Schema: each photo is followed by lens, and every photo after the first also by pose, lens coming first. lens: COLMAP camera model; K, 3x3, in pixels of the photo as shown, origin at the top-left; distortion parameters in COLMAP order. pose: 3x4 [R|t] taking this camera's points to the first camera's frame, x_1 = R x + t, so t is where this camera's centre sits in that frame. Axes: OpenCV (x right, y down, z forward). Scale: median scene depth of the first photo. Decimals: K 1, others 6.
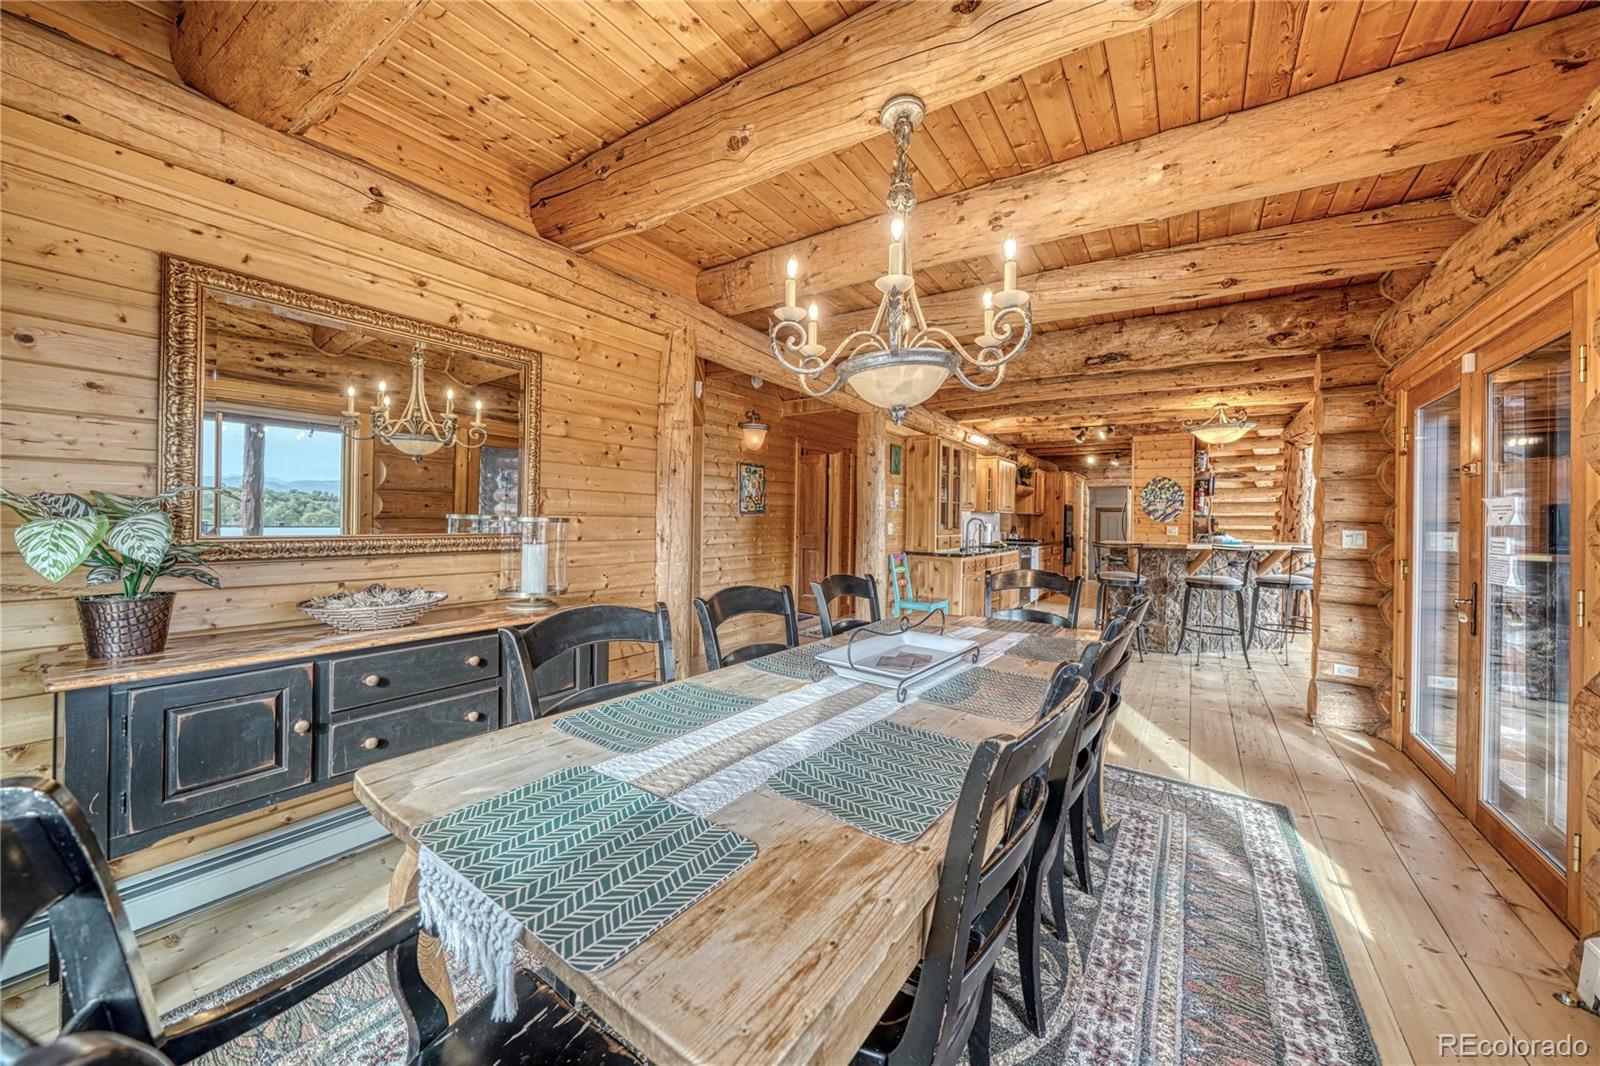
lens RADIAL K [[571.9, 0, 804.0], [0, 571.9, 522.6], [0, 0, 1]] dist [-0.000453, -0.000004]
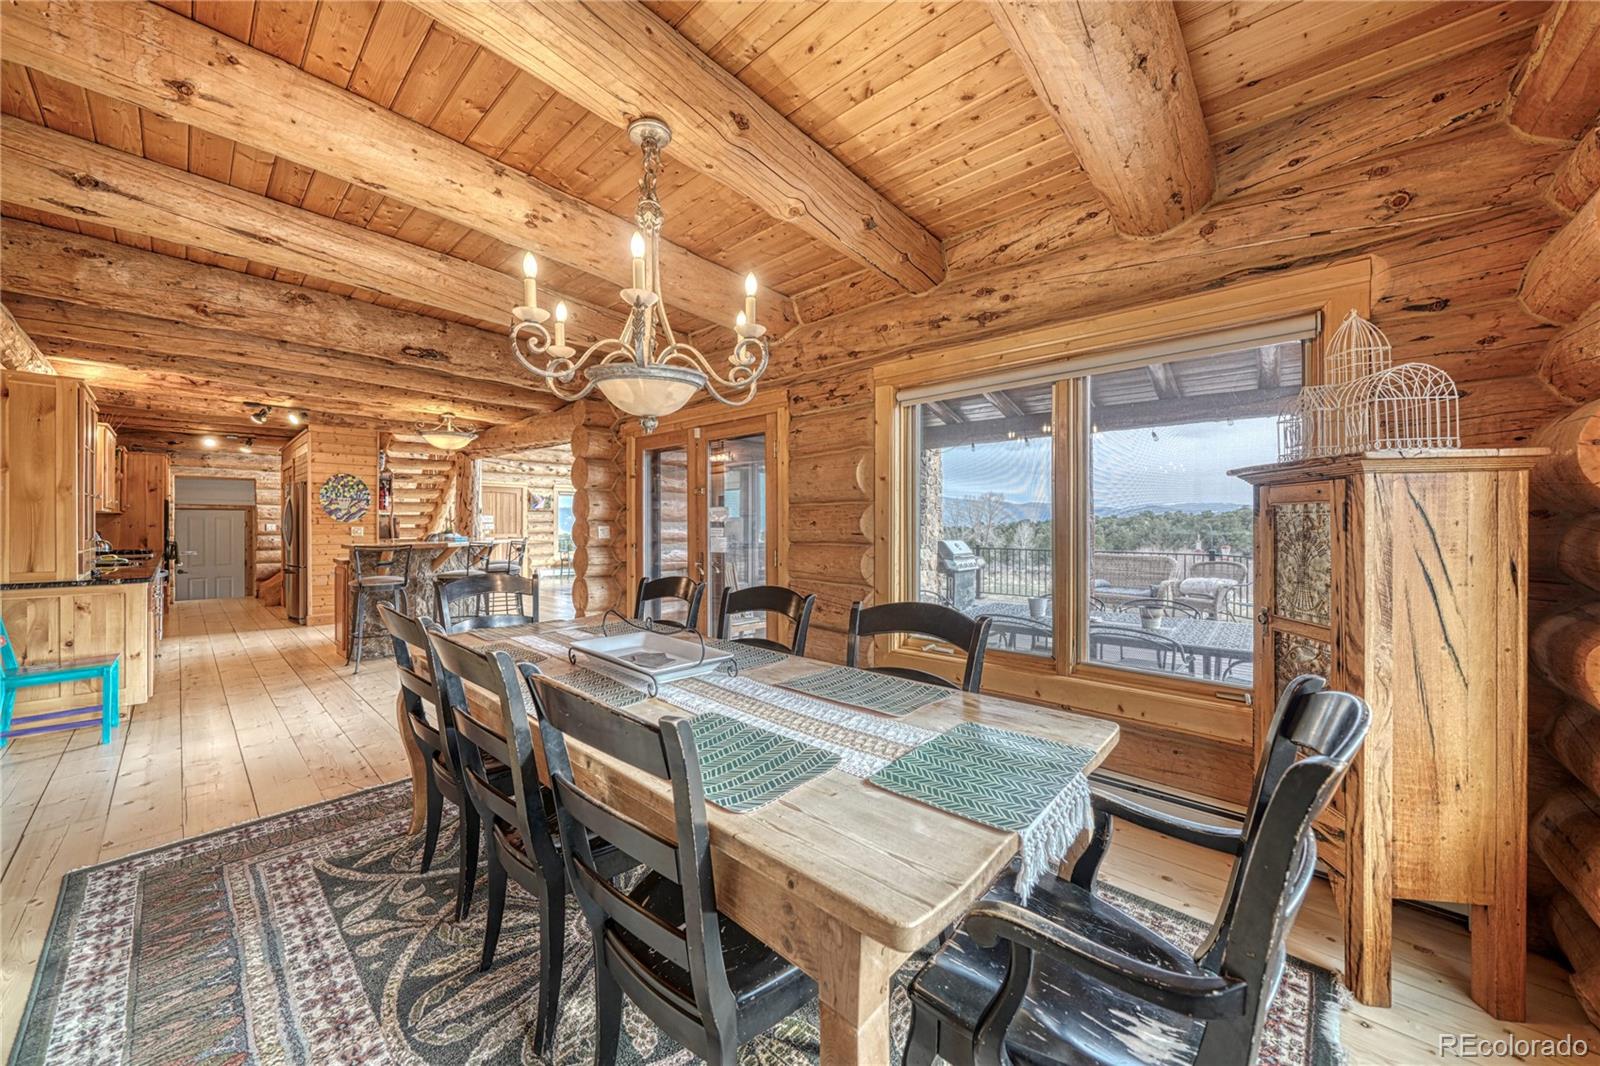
lens RADIAL K [[571.9, 0, 803.7], [0, 571.9, 524.0], [0, 0, 1]] dist [-0.000453, -0.000004]
pose [[0.121318, -0.017500, 0.992459, -0.280083], [0.010974, 0.999807, 0.016288, -0.006519], [-0.992553, 0.008915, 0.121486, 0.200918]]
